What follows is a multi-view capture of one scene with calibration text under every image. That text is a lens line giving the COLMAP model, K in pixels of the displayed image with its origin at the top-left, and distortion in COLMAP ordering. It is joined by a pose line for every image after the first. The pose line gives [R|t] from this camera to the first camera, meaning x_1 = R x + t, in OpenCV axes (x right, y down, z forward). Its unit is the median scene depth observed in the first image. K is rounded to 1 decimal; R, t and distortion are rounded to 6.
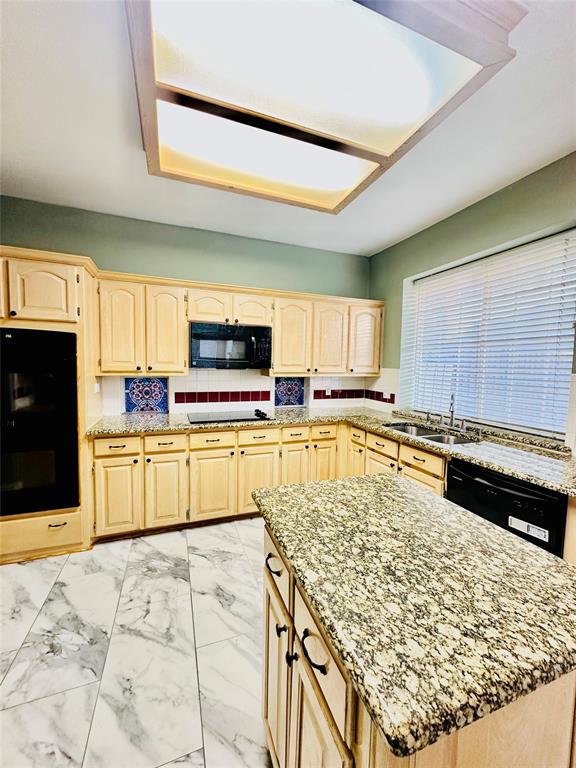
lens RADIAL K [[305.4, 0, 289.8], [0, 305.4, 383.8], [0, 0, 1]] dist [-0.002324, 0.000172]
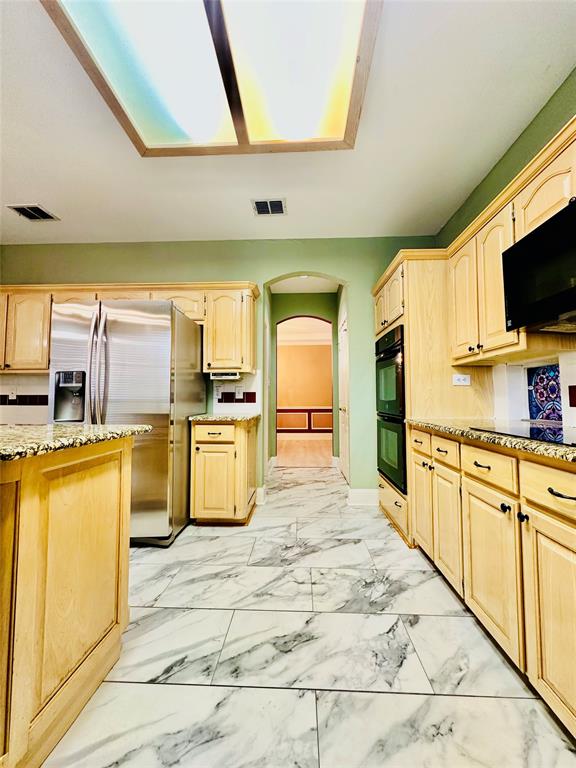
lens RADIAL K [[305.4, 0, 289.8], [0, 305.4, 383.8], [0, 0, 1]] dist [-0.002324, 0.000172]
pose [[-0.394879, -0.066865, -0.916297, 0.318602], [-0.068959, 0.996692, -0.043014, 0.086952], [0.916142, 0.046201, -0.398183, 0.831437]]
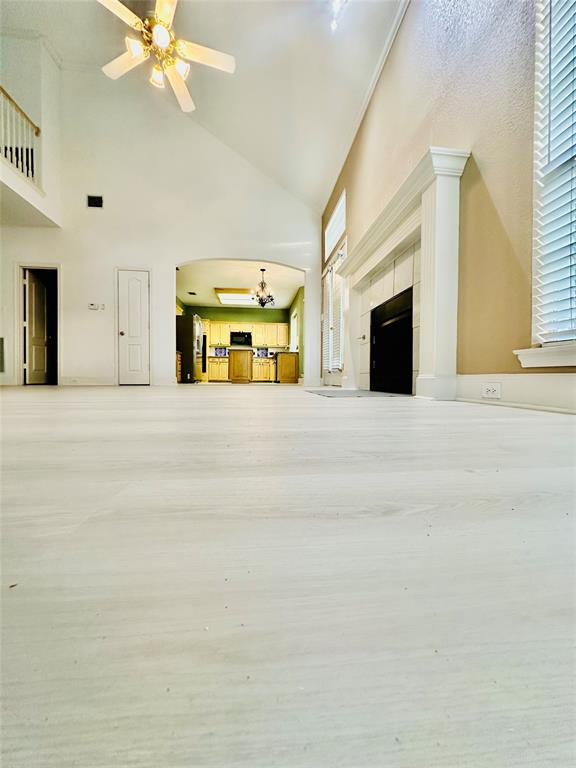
lens RADIAL K [[305.4, 0, 289.8], [0, 305.4, 383.8], [0, 0, 1]] dist [-0.002324, 0.000172]
pose [[0.968109, -0.009136, -0.250363, 1.368788], [-0.004596, 0.998519, -0.054209, 0.662753], [0.250487, 0.053630, 0.966633, -2.539298]]
